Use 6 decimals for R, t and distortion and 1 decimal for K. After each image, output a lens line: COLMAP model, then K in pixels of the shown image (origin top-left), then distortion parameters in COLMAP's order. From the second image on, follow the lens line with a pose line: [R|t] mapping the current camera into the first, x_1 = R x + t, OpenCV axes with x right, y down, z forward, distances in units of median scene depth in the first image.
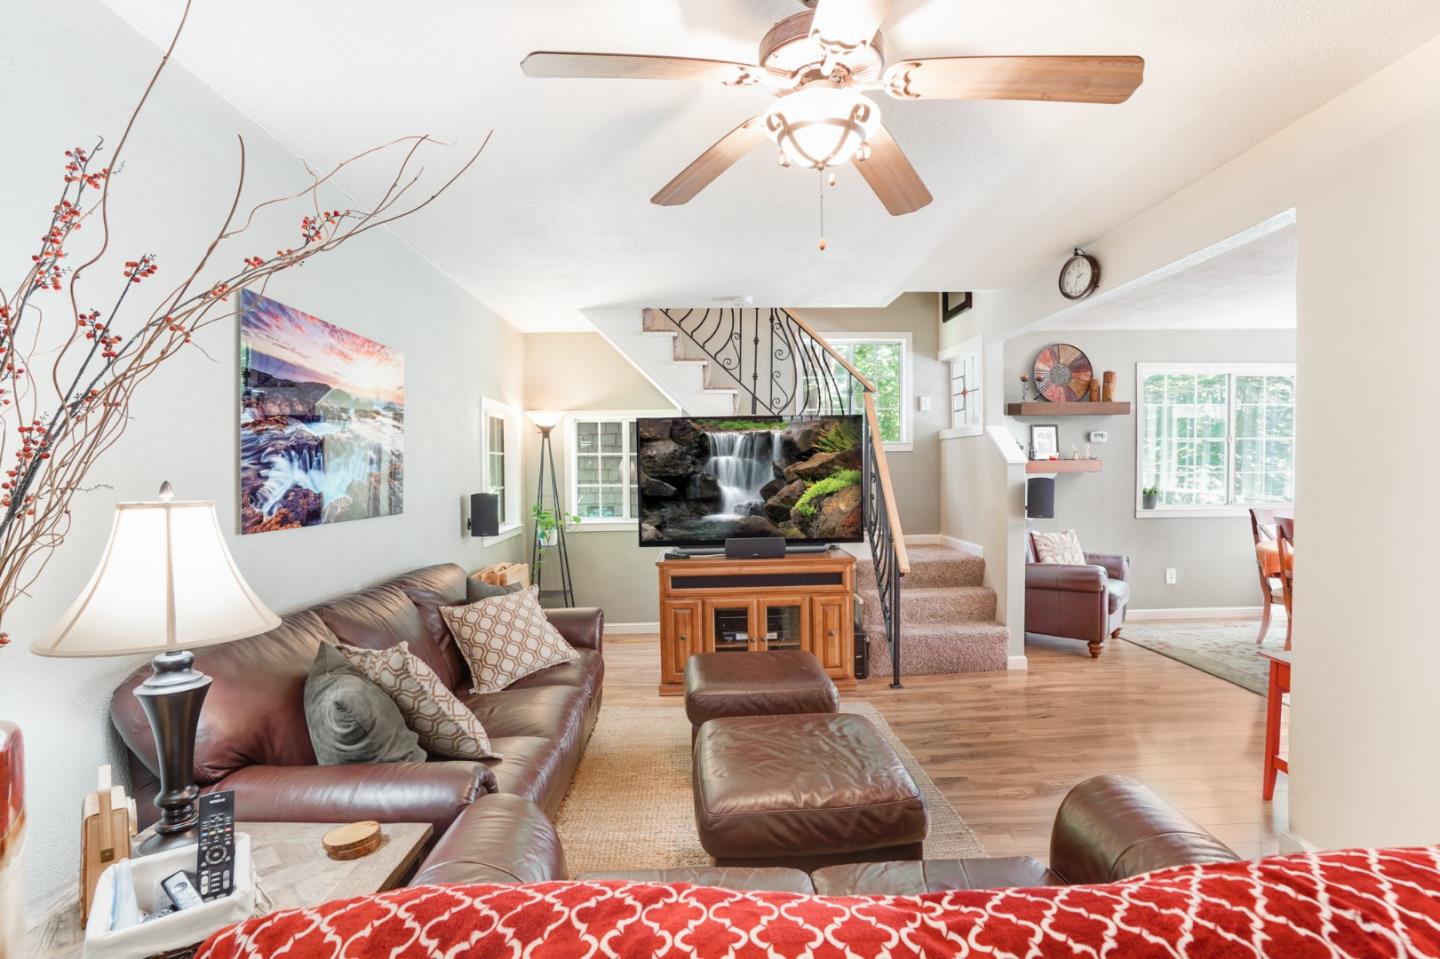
lens RADIAL K [[680.8, 0, 732.5], [0, 680.8, 481.9], [0, 0, 1]] dist [-0.037357, 0.007475]
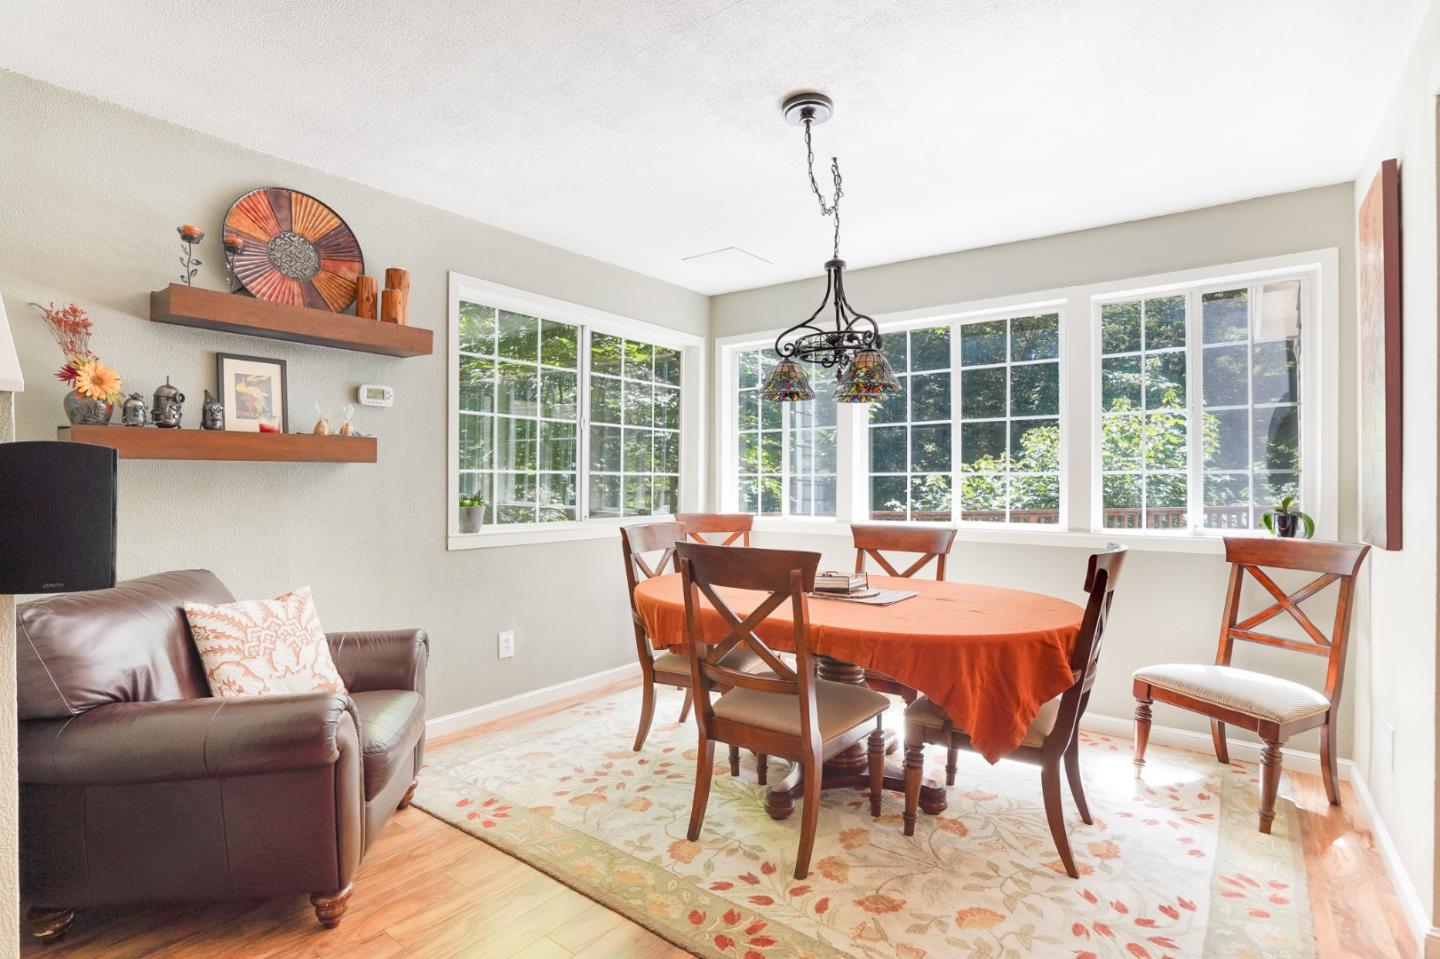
lens RADIAL K [[680.8, 0, 722.3], [0, 680.8, 488.3], [0, 0, 1]] dist [-0.037357, 0.007475]
pose [[0.638653, 0.006656, 0.769466, 0.322949], [0.013039, 0.999725, -0.019470, 0.016725], [-0.769385, 0.022468, 0.638390, 0.481175]]
